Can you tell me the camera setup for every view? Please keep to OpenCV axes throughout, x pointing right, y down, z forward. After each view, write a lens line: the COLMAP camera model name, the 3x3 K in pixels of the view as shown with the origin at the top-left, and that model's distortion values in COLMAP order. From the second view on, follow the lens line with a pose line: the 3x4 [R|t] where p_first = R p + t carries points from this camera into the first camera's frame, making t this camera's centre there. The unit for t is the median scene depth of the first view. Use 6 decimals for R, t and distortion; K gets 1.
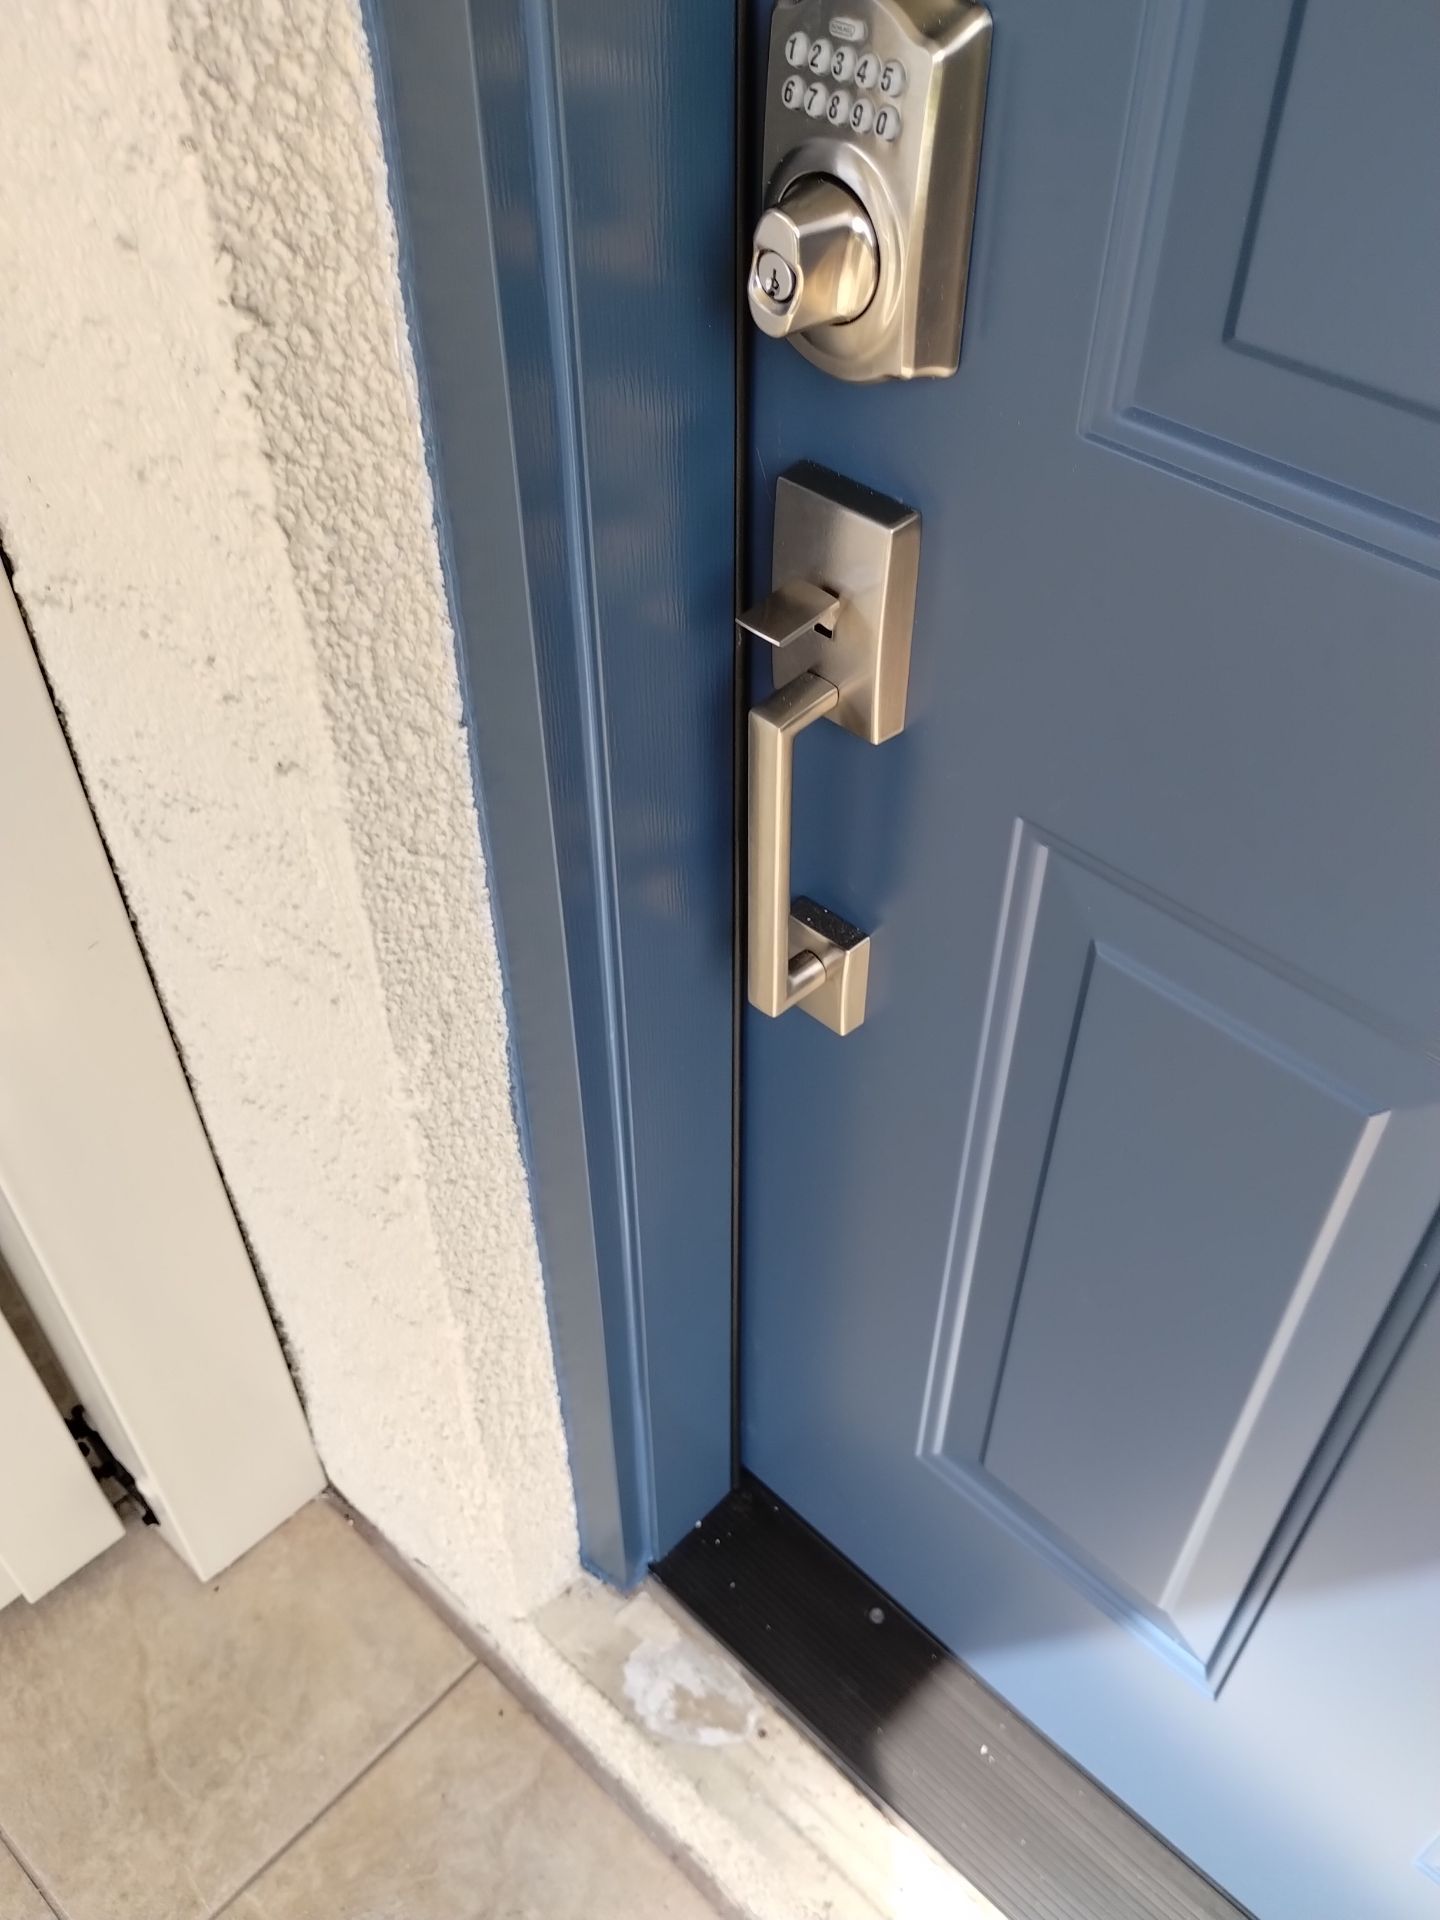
lens RADIAL K [[1574.1, 0, 720.0], [0, 1574.1, 960.0], [0, 0, 1]] dist [-0.123869, 0.001367]
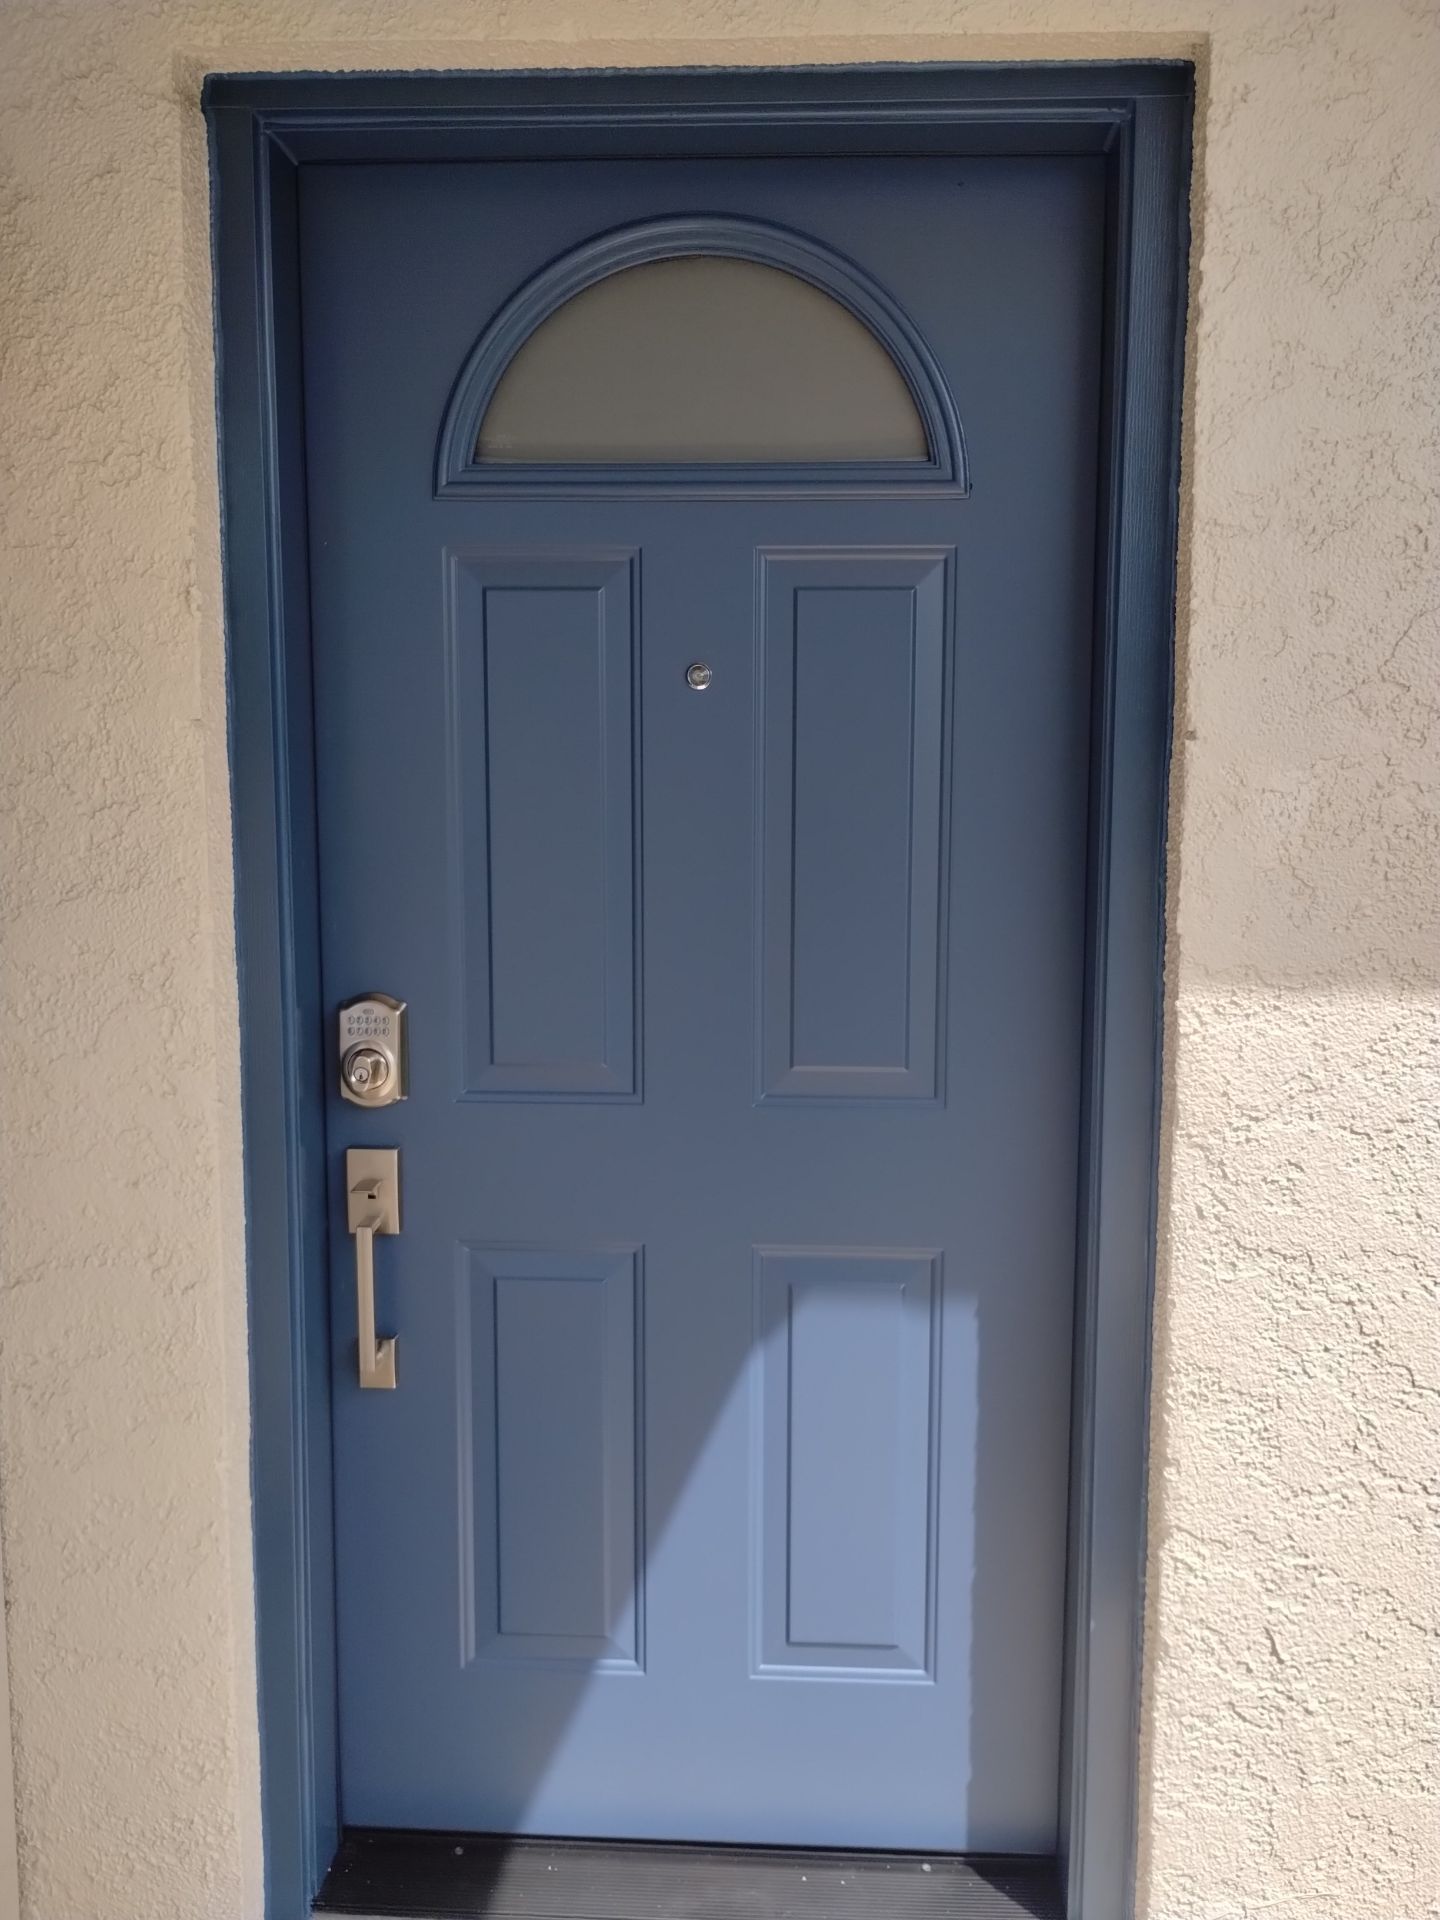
lens RADIAL K [[1574.1, 0, 720.0], [0, 1574.1, 960.0], [0, 0, 1]] dist [-0.123869, 0.001367]
pose [[0.751867, -0.078282, 0.654651, -1.452239], [0.452114, 0.783921, -0.425513, 1.078525], [-0.479884, 0.615905, 0.624797, -1.564399]]
